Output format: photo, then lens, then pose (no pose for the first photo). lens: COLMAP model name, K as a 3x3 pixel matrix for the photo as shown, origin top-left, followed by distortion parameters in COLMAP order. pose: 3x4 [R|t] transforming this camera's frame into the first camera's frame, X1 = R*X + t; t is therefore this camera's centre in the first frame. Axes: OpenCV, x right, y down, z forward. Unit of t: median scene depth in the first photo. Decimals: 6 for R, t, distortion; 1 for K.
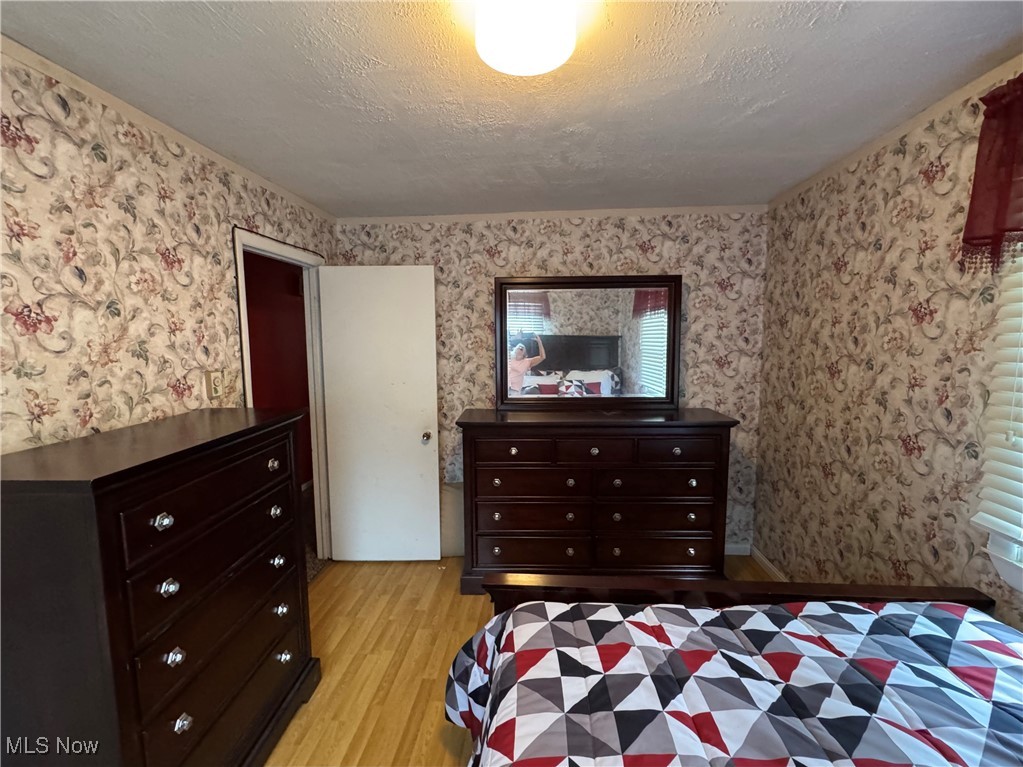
lens RADIAL K [[454.8, 0, 510.7], [0, 454.8, 382.3], [0, 0, 1]] dist [-0.006640, -0.000235]
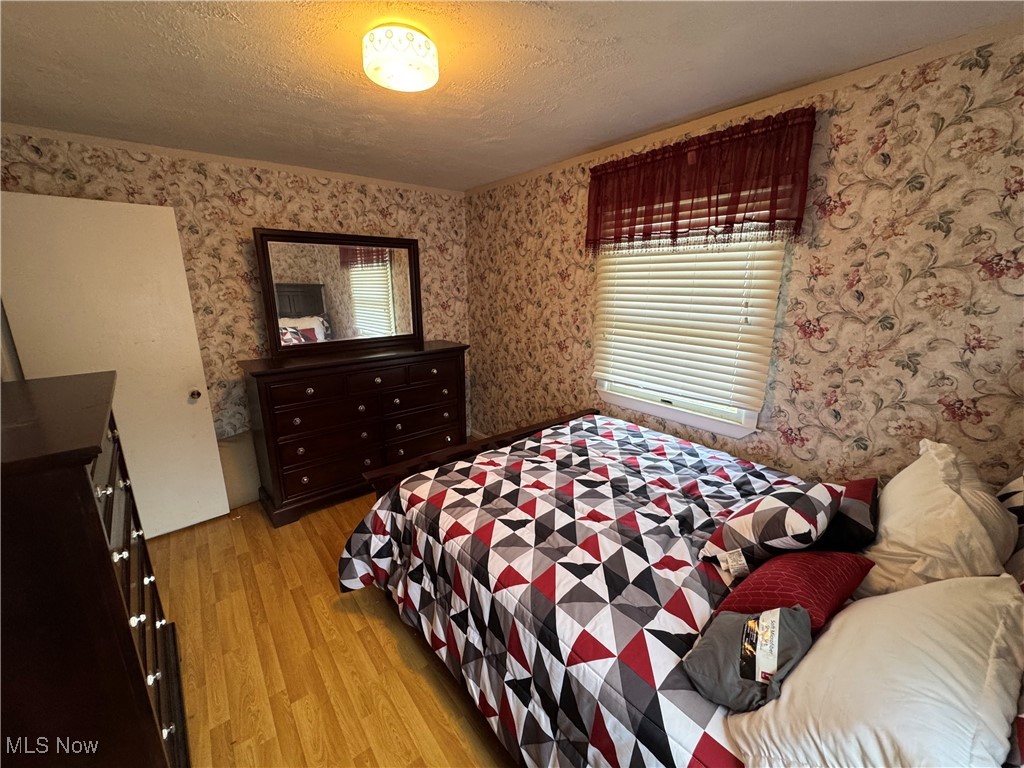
lens RADIAL K [[409.8, 0, 513.4], [0, 409.8, 382.9], [0, 0, 1]] dist [-0.003129, -0.000066]
pose [[0.724279, -0.157852, 0.671195, -0.365966], [0.064856, 0.984723, 0.161602, -0.001495], [-0.686450, -0.073514, 0.723451, -0.101975]]
